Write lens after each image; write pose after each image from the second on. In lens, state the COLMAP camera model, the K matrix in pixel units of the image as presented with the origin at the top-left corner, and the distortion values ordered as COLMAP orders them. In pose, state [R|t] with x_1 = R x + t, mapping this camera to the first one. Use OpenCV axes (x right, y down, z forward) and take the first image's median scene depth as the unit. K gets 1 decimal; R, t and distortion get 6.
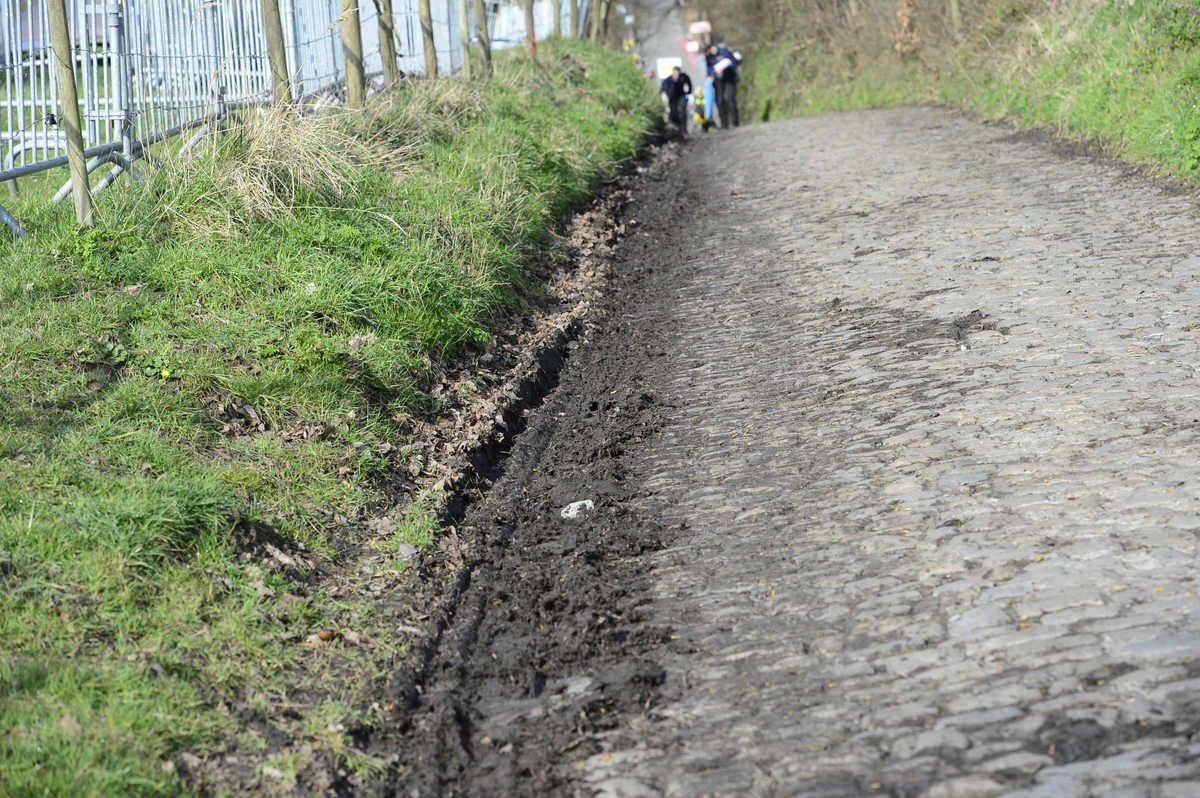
lens RADIAL K [[3550.8, 0, 600.0], [0, 3550.8, 399.0], [0, 0, 1]] dist [0.278890, 0.671289]
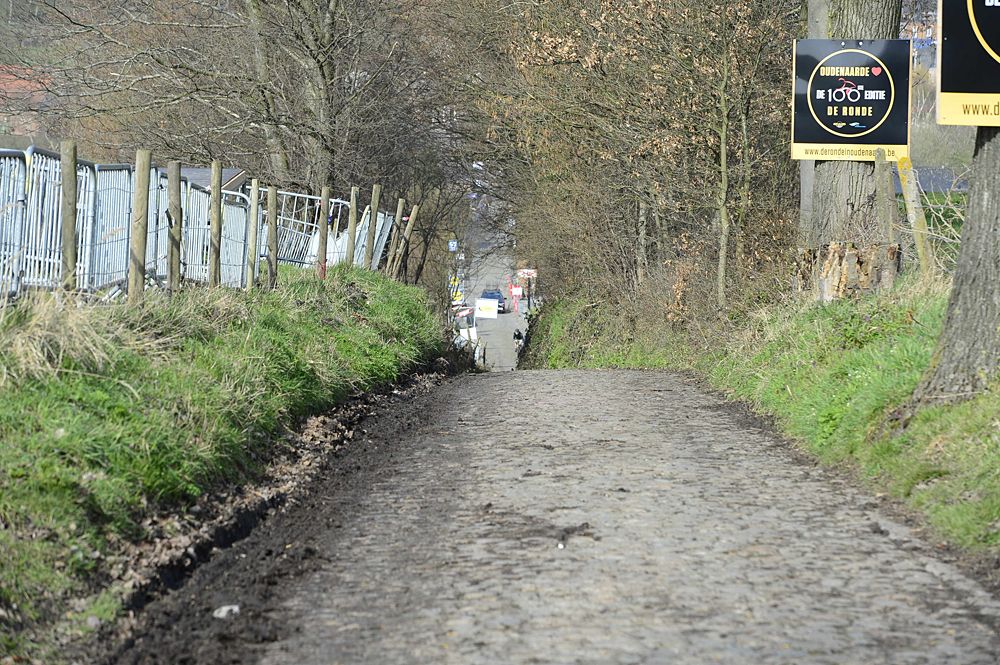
lens RADIAL K [[3489.9, 0, 500.0], [0, 3489.9, 332.5], [0, 0, 1]] dist [0.461224, 5.372742]
pose [[0.990886, 0.132296, 0.025358, 0.038508], [-0.129668, 0.987780, -0.086465, 0.022114], [-0.036487, 0.082389, 0.995932, -0.274178]]
